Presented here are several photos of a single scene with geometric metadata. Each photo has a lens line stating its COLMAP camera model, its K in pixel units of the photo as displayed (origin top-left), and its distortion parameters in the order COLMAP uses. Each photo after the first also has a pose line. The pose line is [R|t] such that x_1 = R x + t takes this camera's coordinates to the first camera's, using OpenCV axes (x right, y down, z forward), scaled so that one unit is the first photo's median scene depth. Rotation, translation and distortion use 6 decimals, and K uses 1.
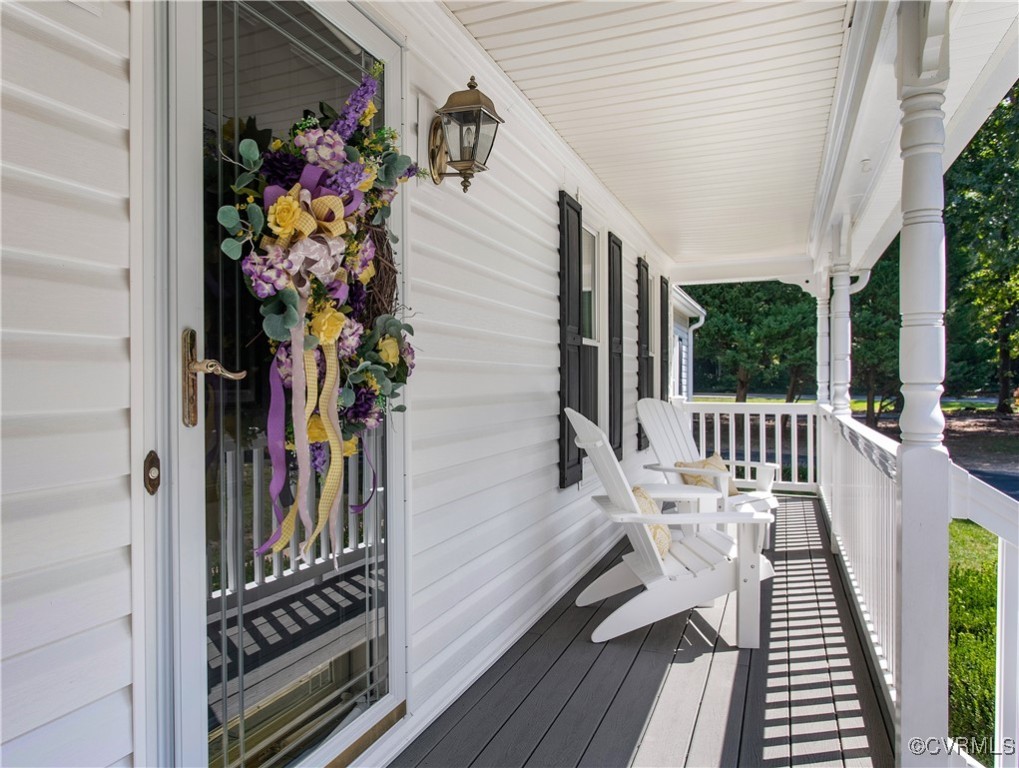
lens RADIAL K [[634.2, 0, 508.5], [0, 634.2, 389.2], [0, 0, 1]] dist [0.016697, 0.000329]
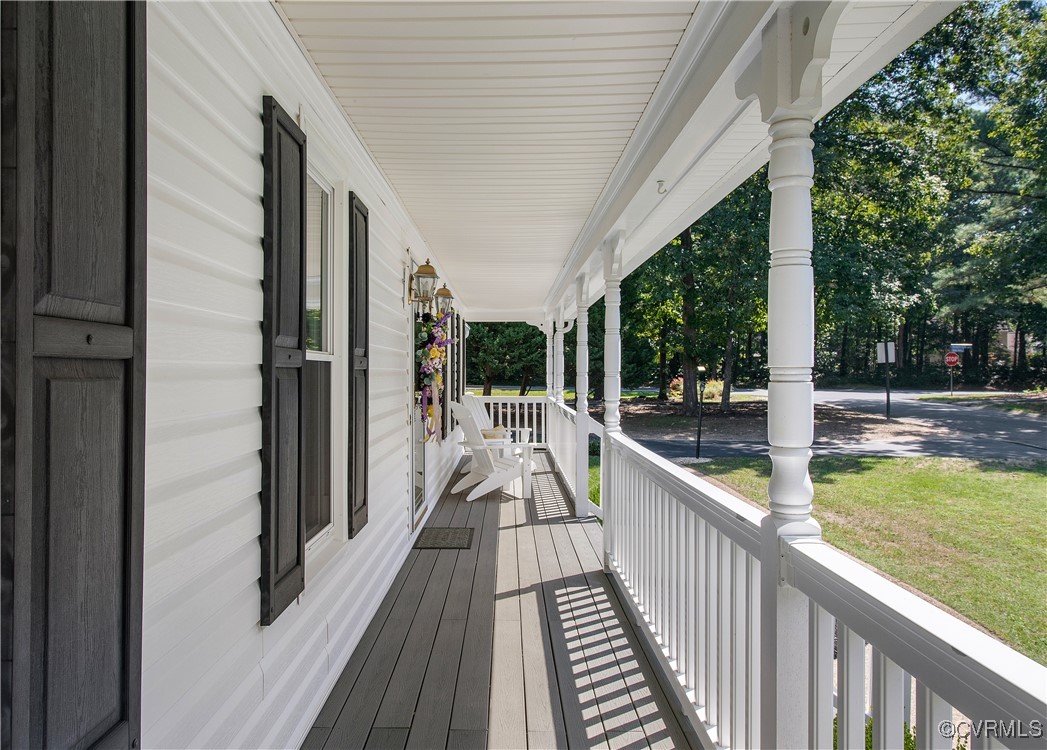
lens RADIAL K [[710.9, 0, 523.5], [0, 710.9, 373.2], [0, 0, 1]] dist [0.000595, 0.000012]
pose [[0.906659, 0.005434, 0.421829, -0.371085], [-0.003747, 0.999981, -0.004829, -0.030266], [-0.421847, 0.002798, 0.906663, -0.691408]]
